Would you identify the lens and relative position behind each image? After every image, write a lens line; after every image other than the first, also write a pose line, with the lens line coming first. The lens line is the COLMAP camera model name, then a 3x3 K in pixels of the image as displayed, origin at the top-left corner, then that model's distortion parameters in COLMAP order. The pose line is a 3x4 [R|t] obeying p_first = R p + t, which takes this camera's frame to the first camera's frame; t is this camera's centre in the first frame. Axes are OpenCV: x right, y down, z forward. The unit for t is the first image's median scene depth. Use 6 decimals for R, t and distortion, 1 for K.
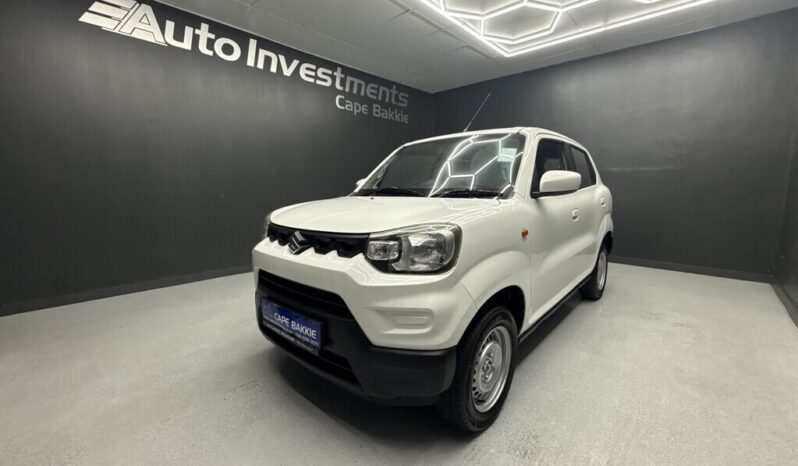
lens RADIAL K [[325.7, 0, 408.1], [0, 325.7, 232.0], [0, 0, 1]] dist [-0.002708, -0.000123]
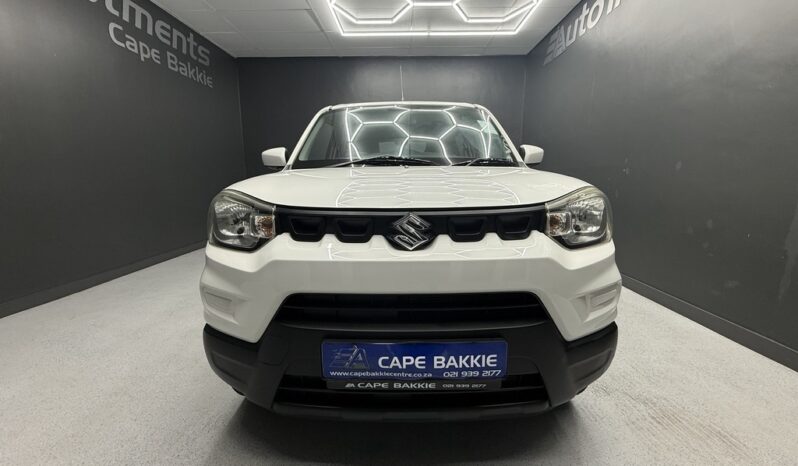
lens RADIAL K [[309.7, 0, 399.0], [0, 309.7, 233.0], [0, 0, 1]] dist [-0.006613, -0.000334]
pose [[0.761108, -0.114554, 0.638429, -0.213357], [0.087398, 0.993417, 0.074058, -0.002309], [-0.642710, -0.000569, 0.766110, 0.168351]]
